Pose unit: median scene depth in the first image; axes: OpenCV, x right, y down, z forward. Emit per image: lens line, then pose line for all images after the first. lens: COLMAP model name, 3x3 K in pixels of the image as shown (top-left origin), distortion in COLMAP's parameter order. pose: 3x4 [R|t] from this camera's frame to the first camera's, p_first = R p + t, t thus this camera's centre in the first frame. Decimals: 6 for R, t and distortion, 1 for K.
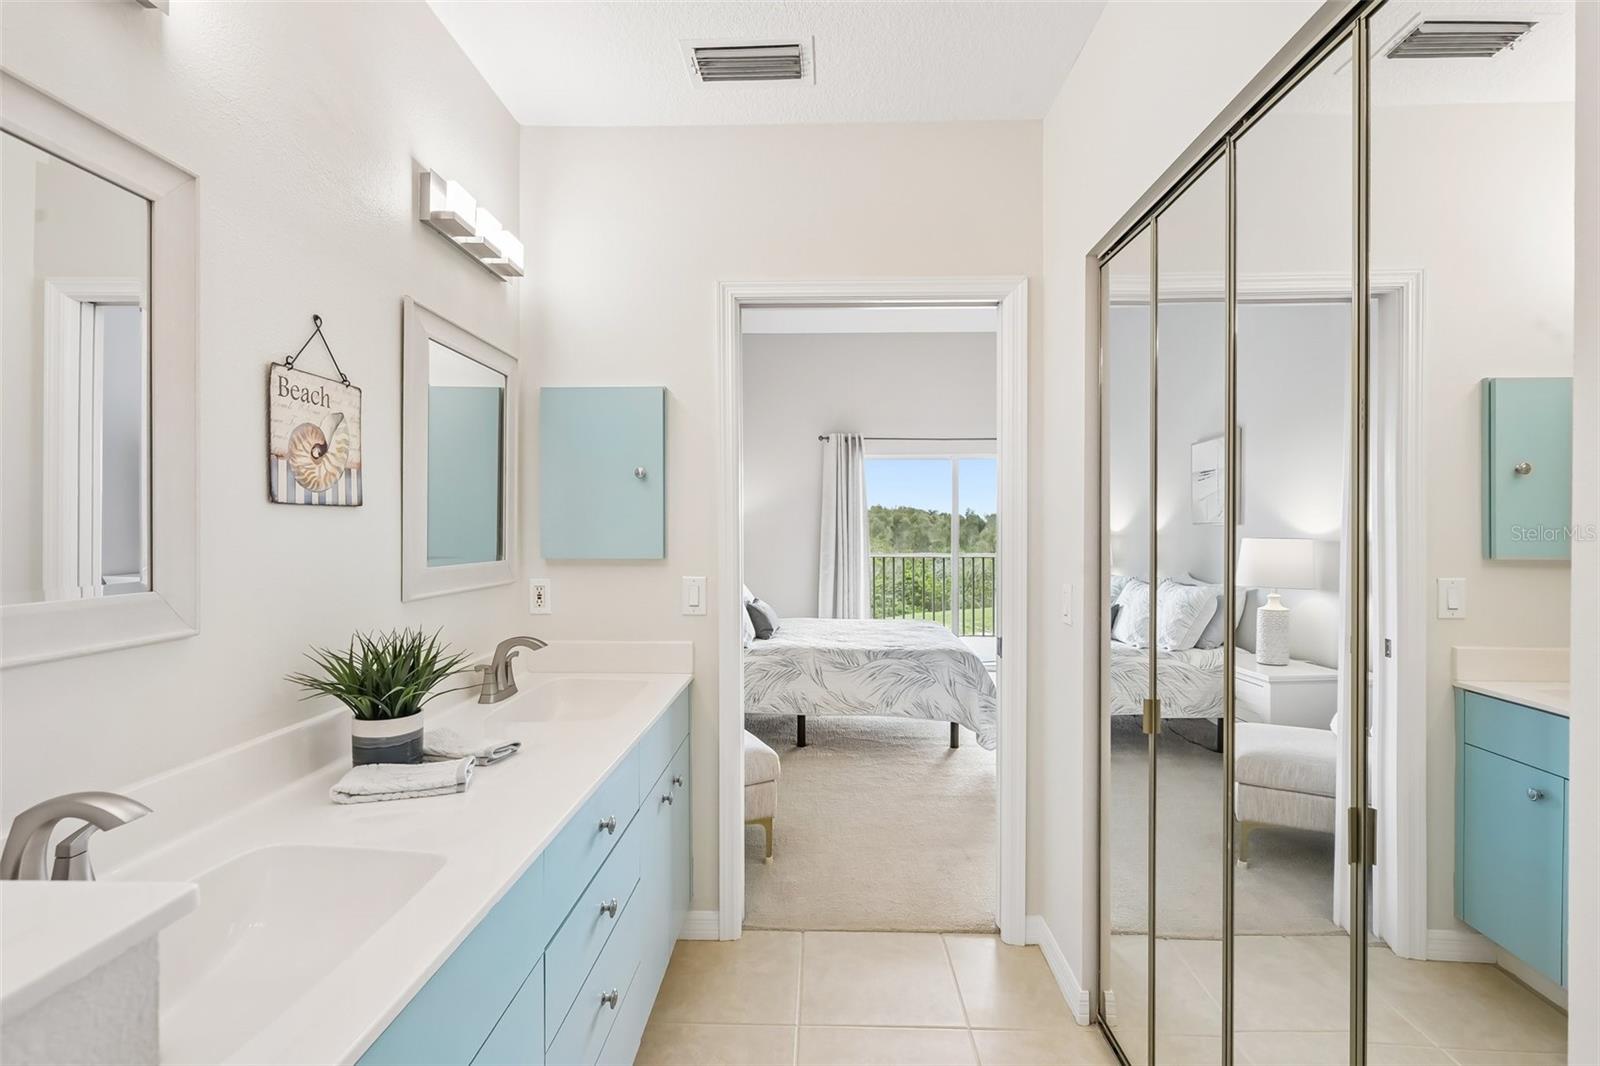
lens RADIAL K [[708.9, 0, 800.0], [0, 708.9, 533.0], [0, 0, 1]] dist [-0.000384, -0.000011]
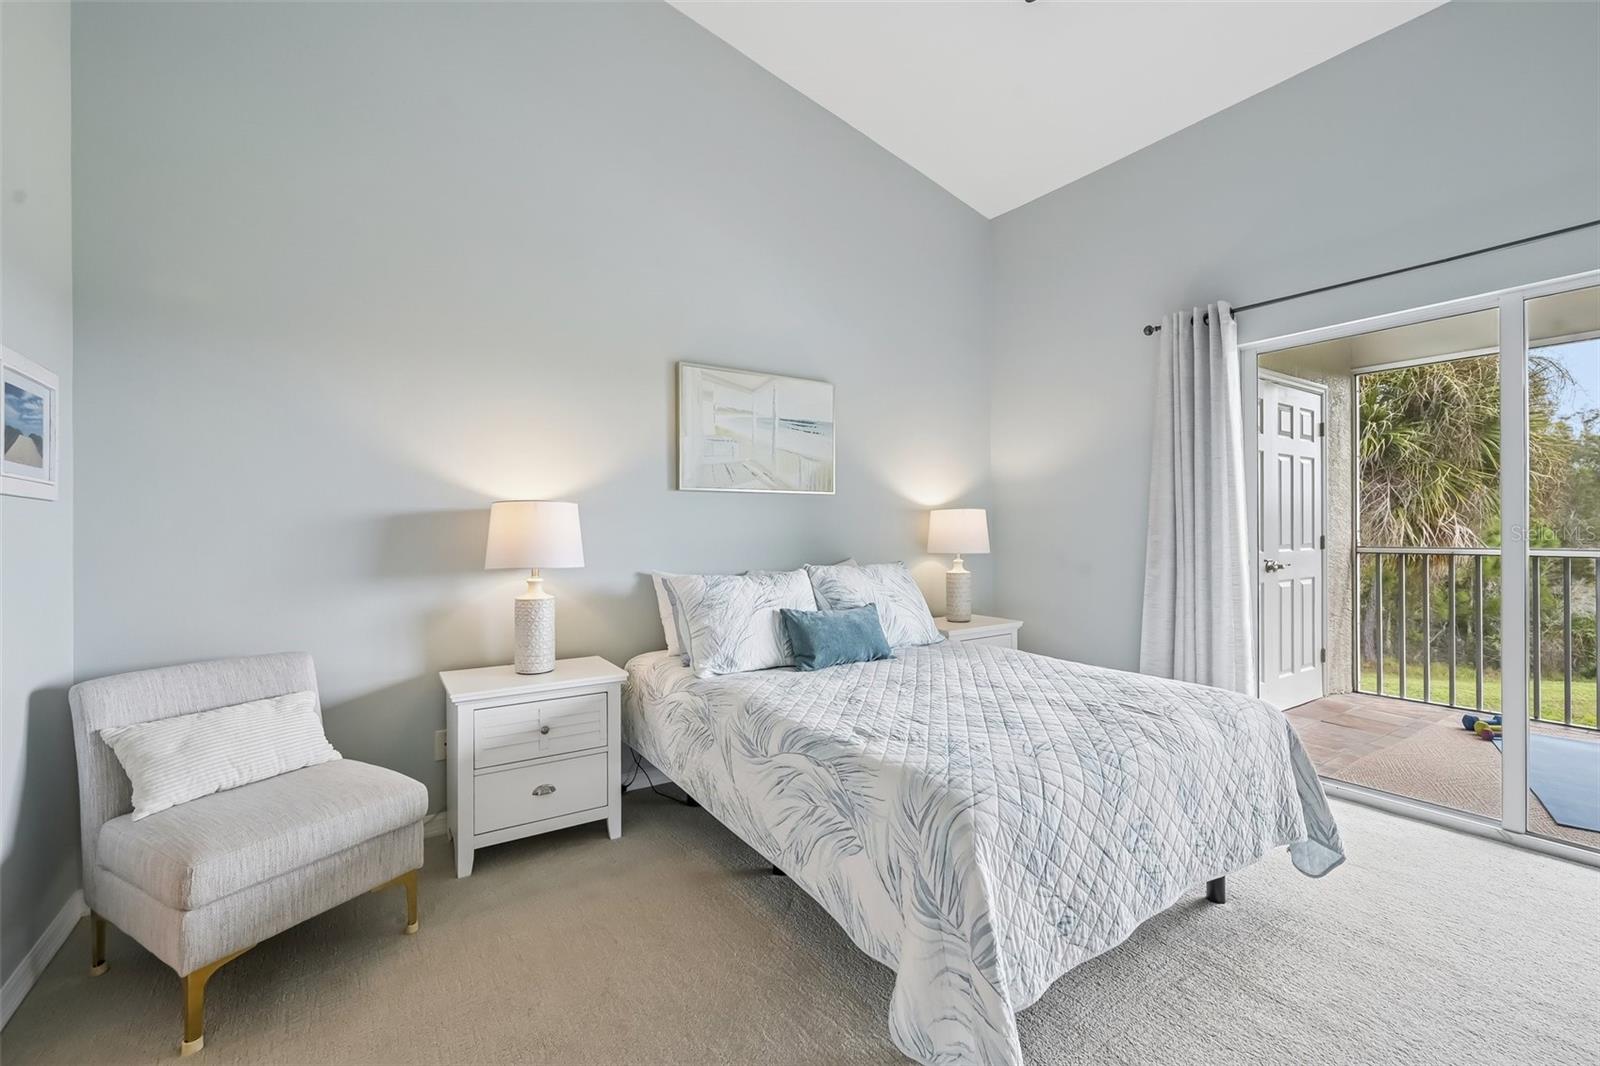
lens RADIAL K [[669.9, 0, 800.0], [0, 669.9, 533.0], [0, 0, 1]] dist [-0.000780, 0.000198]
pose [[0.582264, 0.000414, -0.813000, 0.470628], [0.004333, 0.999984, 0.003612, 0.033561], [0.812989, -0.005626, 0.582253, 0.753363]]
